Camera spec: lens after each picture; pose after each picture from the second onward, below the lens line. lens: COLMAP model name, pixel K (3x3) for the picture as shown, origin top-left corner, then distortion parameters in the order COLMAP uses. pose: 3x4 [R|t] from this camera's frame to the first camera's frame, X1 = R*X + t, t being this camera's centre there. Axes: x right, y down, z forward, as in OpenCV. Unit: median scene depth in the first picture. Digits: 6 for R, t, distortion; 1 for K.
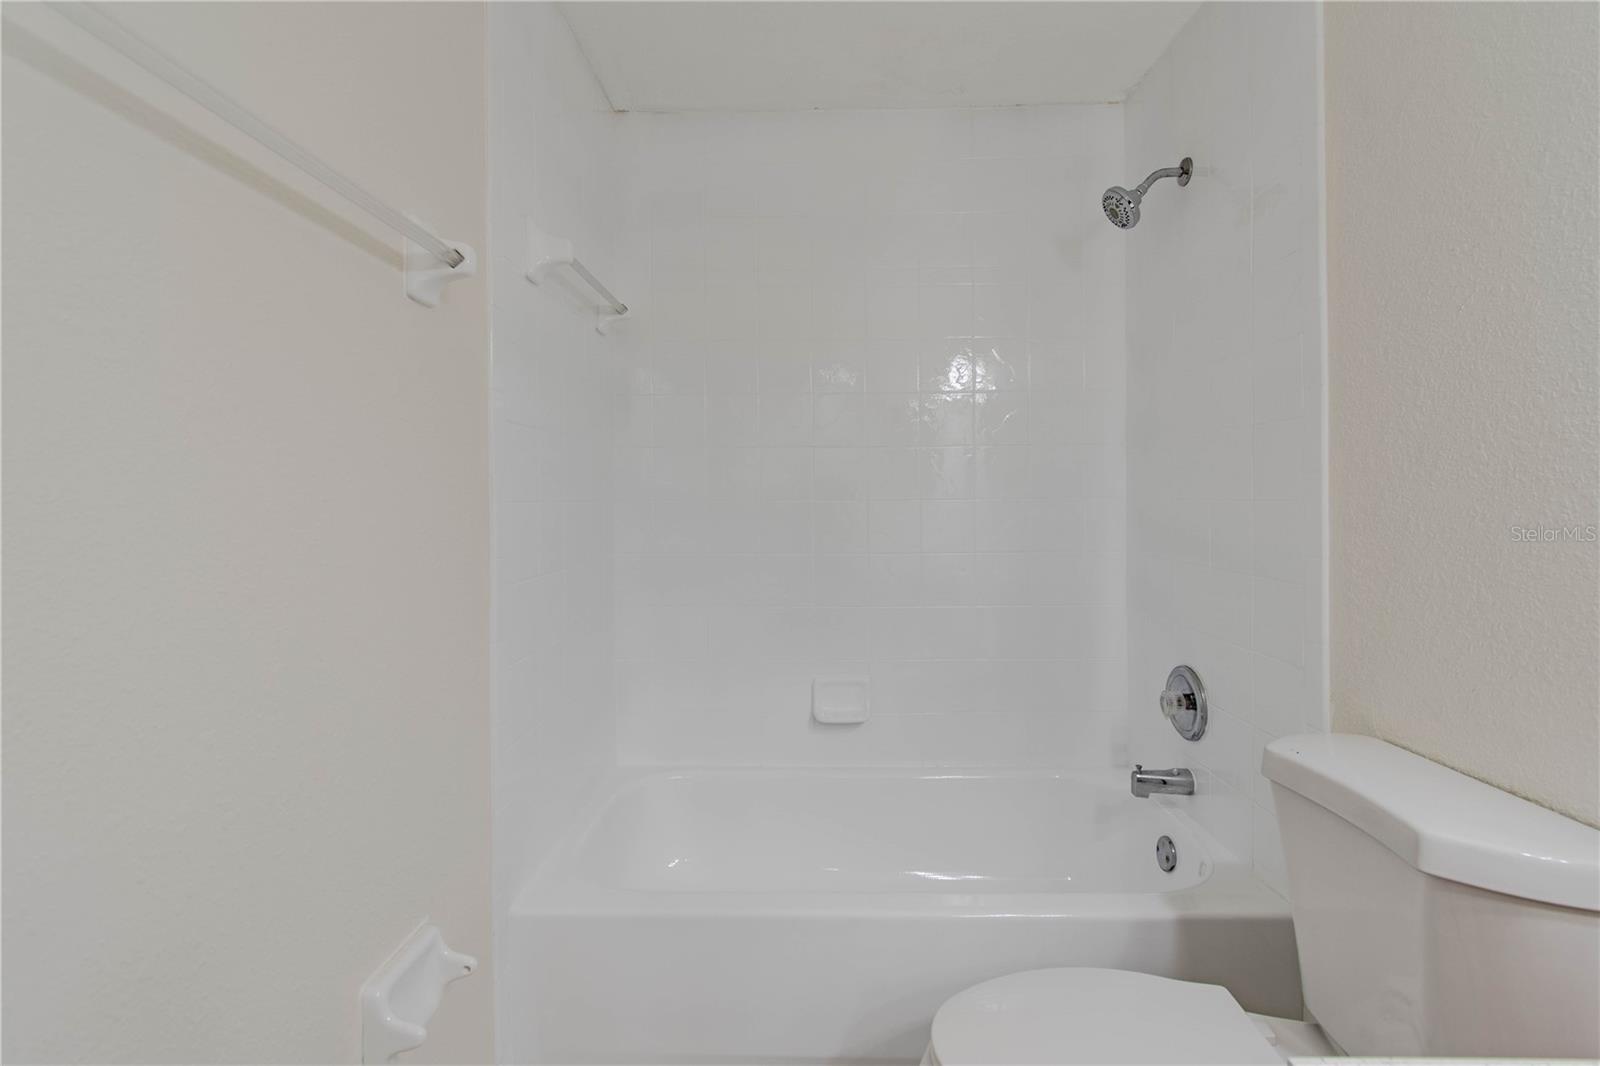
lens RADIAL K [[716.5, 0, 799.5], [0, 716.5, 509.4], [0, 0, 1]] dist [0.002663, -0.000921]
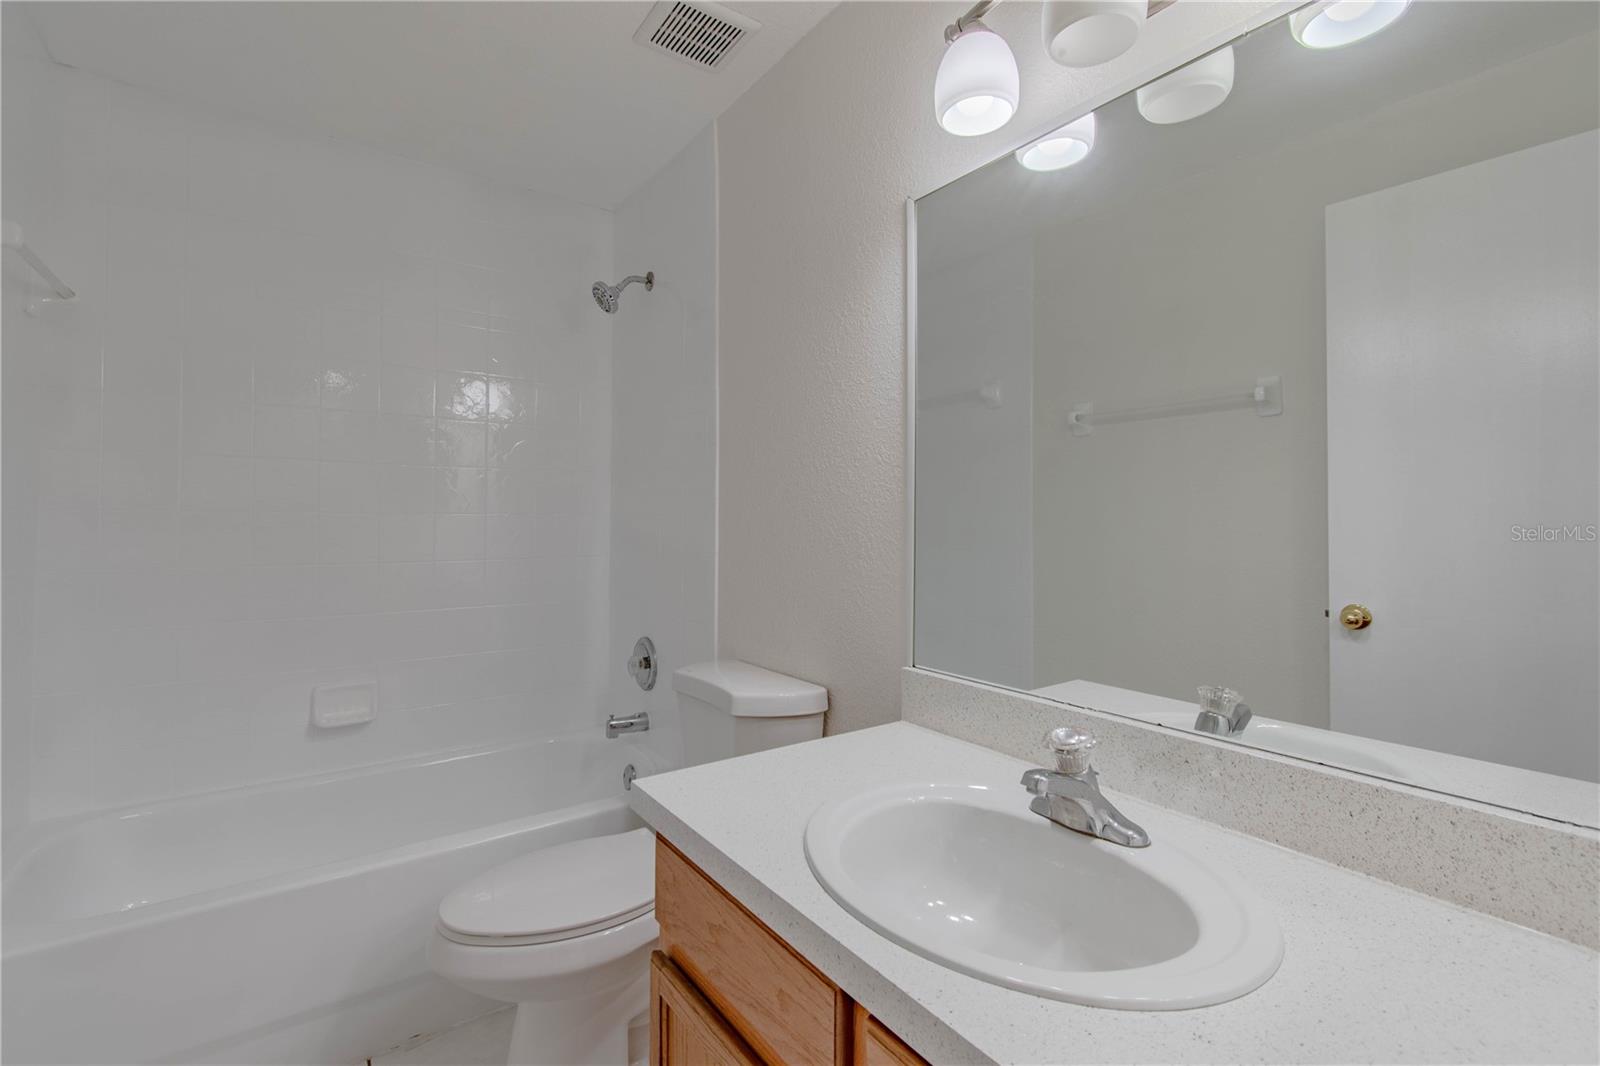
lens RADIAL K [[716.5, 0, 799.5], [0, 716.5, 509.4], [0, 0, 1]] dist [0.002663, -0.000921]
pose [[0.798494, 0.022283, 0.601590, -0.059020], [-0.005690, 0.999549, -0.029472, 0.011788], [-0.601976, 0.020110, 0.798261, -0.284331]]
